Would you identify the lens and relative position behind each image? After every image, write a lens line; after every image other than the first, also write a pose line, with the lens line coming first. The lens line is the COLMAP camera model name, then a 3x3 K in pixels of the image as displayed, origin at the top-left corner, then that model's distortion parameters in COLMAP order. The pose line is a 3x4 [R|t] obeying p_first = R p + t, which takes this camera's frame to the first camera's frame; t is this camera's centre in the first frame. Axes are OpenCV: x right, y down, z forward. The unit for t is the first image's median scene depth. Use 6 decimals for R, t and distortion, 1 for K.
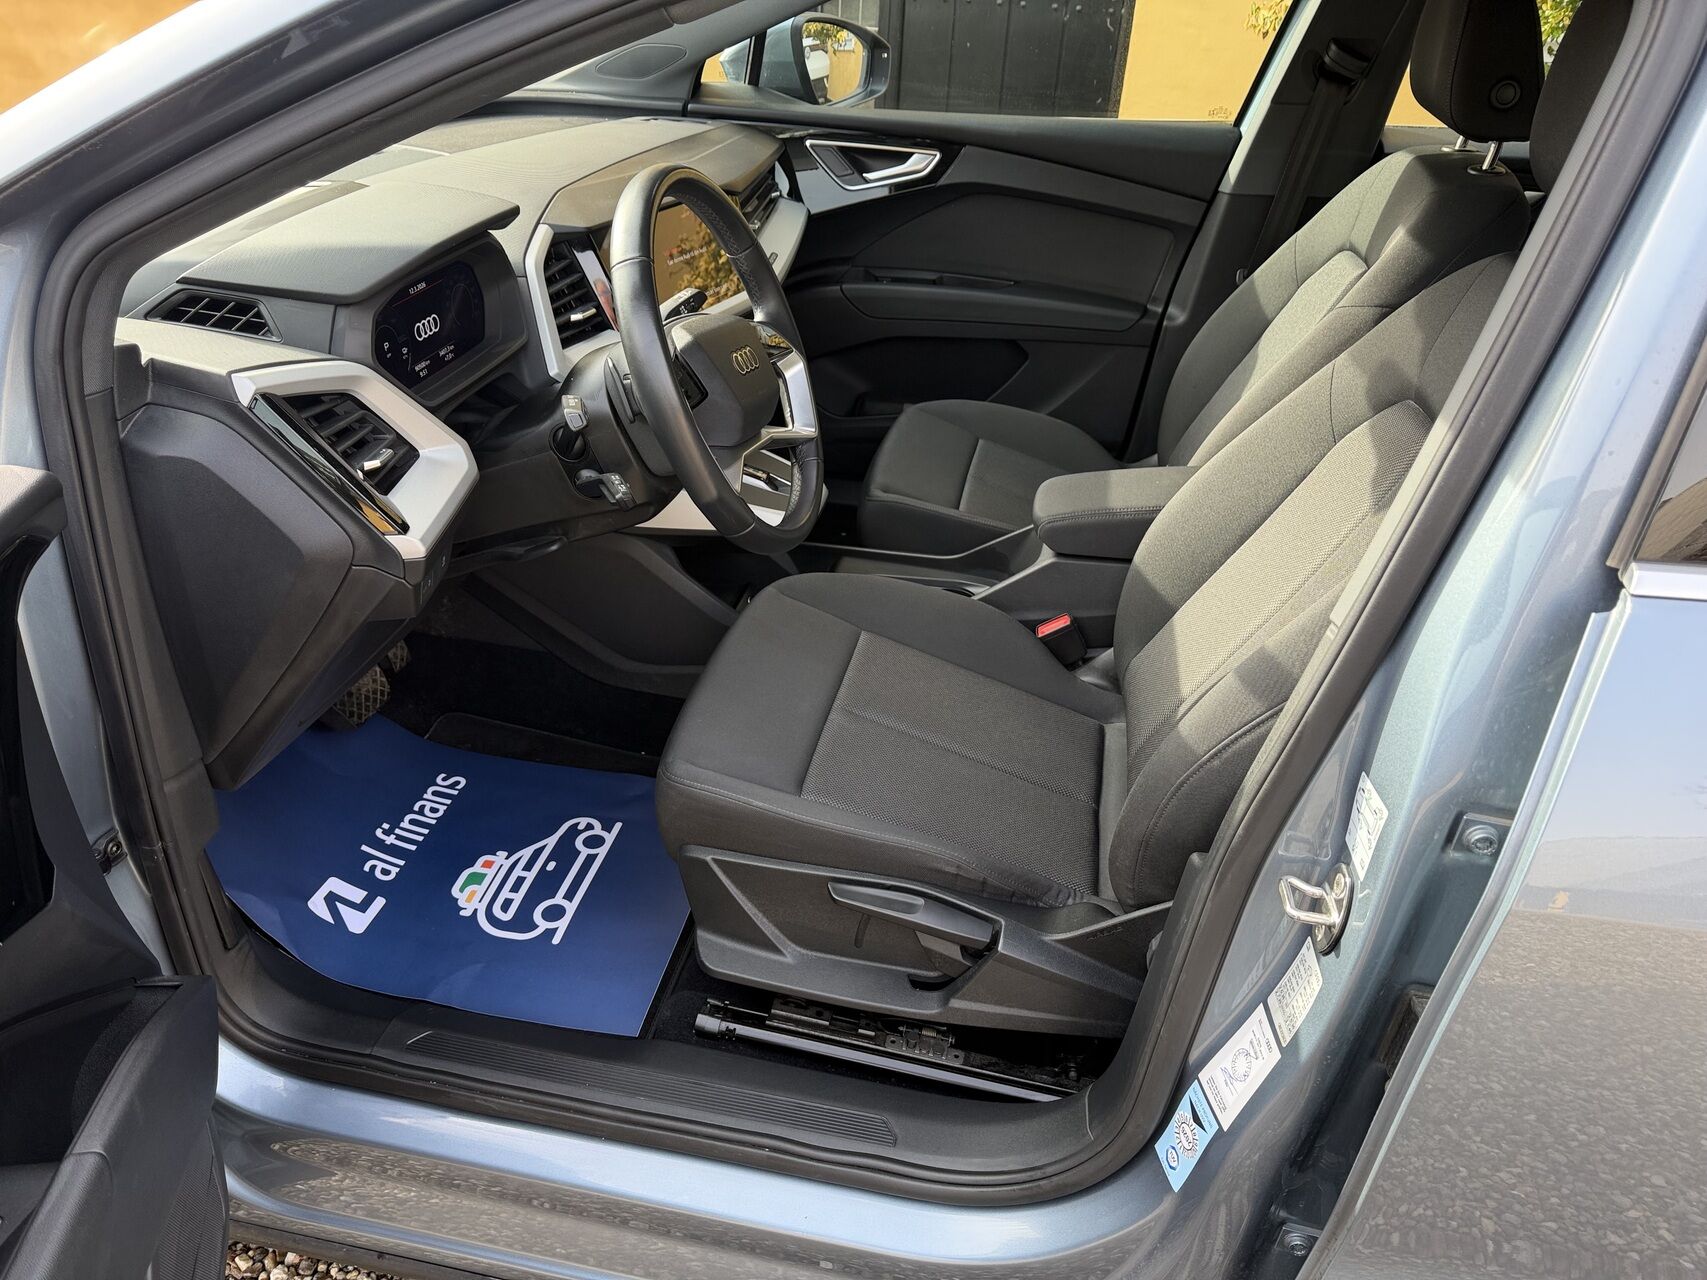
lens RADIAL K [[1197.8, 0, 855.9], [0, 1197.8, 641.9], [0, 0, 1]] dist [0.021363, -0.022496]
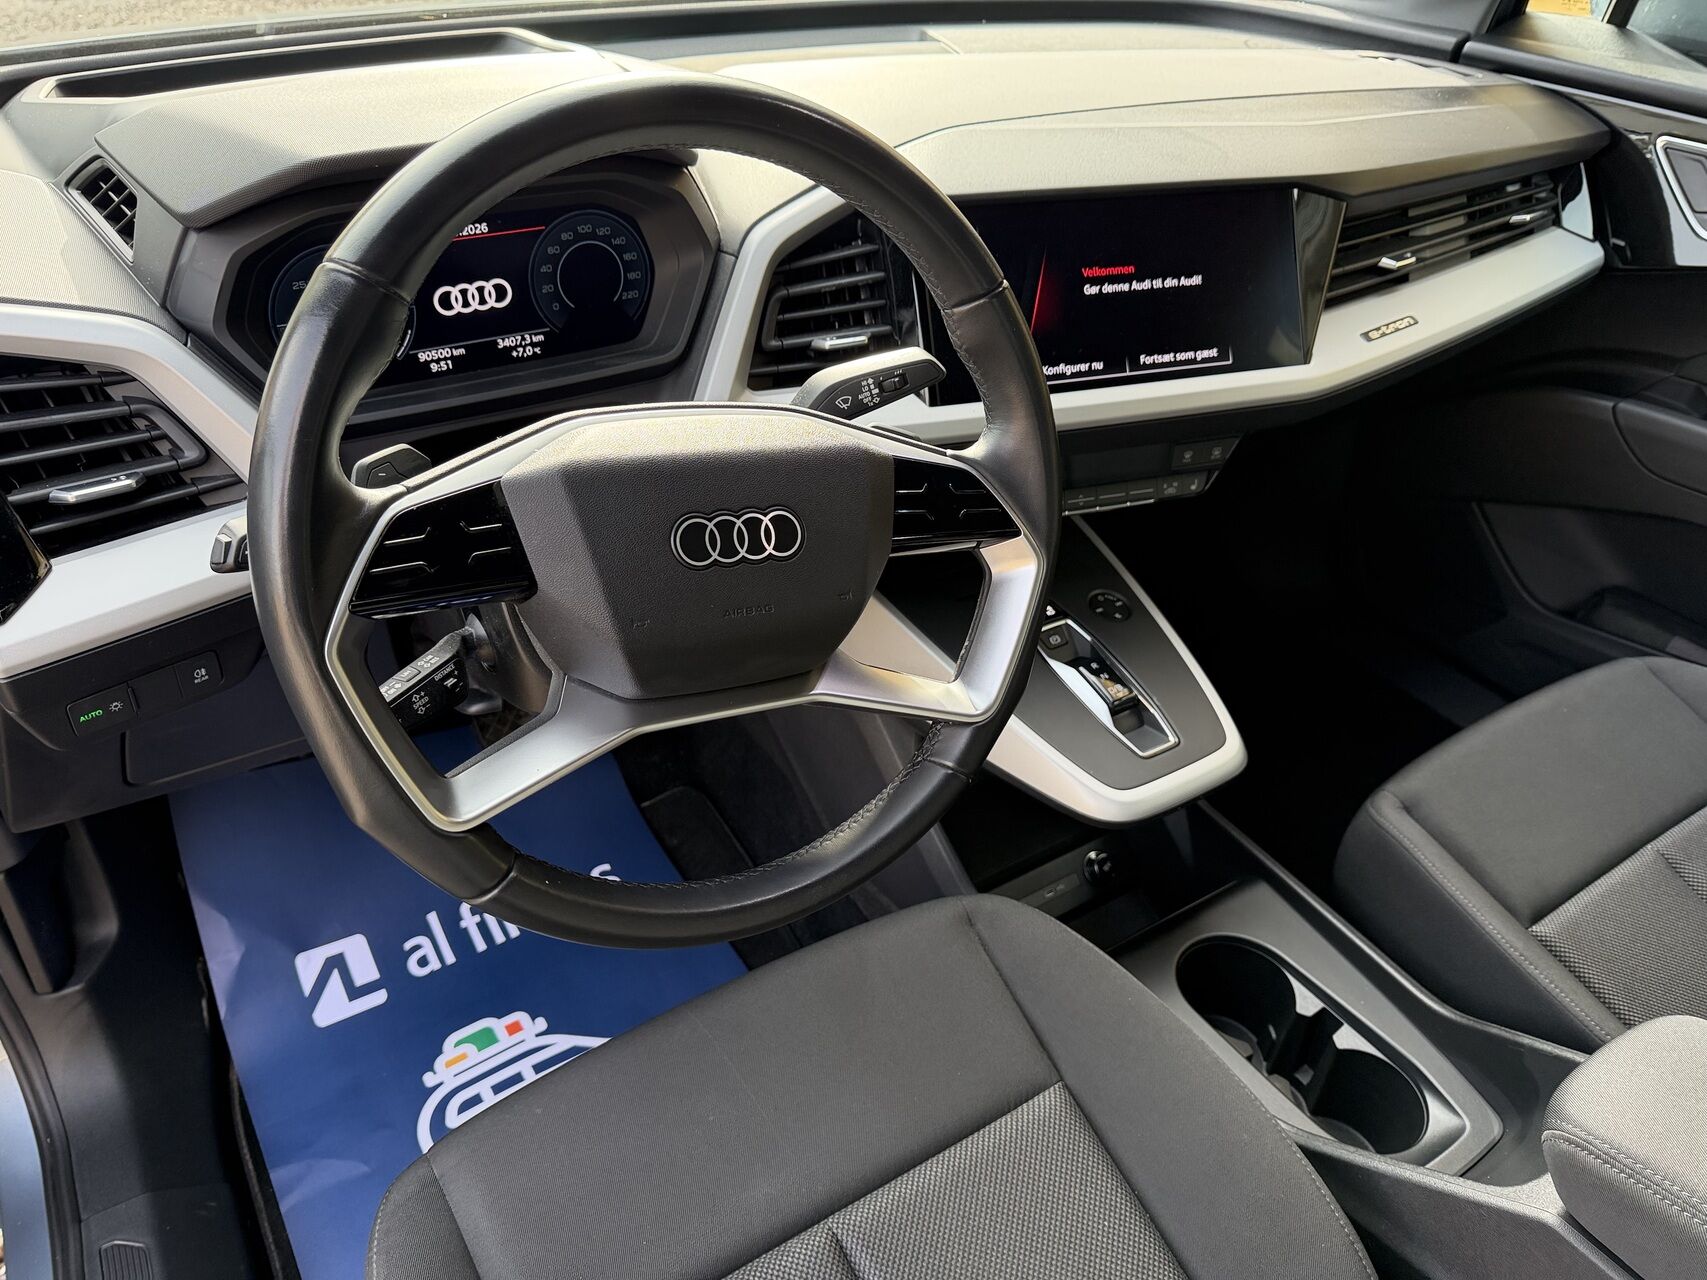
lens RADIAL K [[1197.8, 0, 846.9], [0, 1197.8, 638.6], [0, 0, 1]] dist [0.021363, -0.022496]
pose [[0.691879, 0.407734, -0.595867, 0.170571], [-0.387536, 0.906044, 0.170000, -0.232758], [0.609196, 0.113300, 0.784884, 0.542835]]
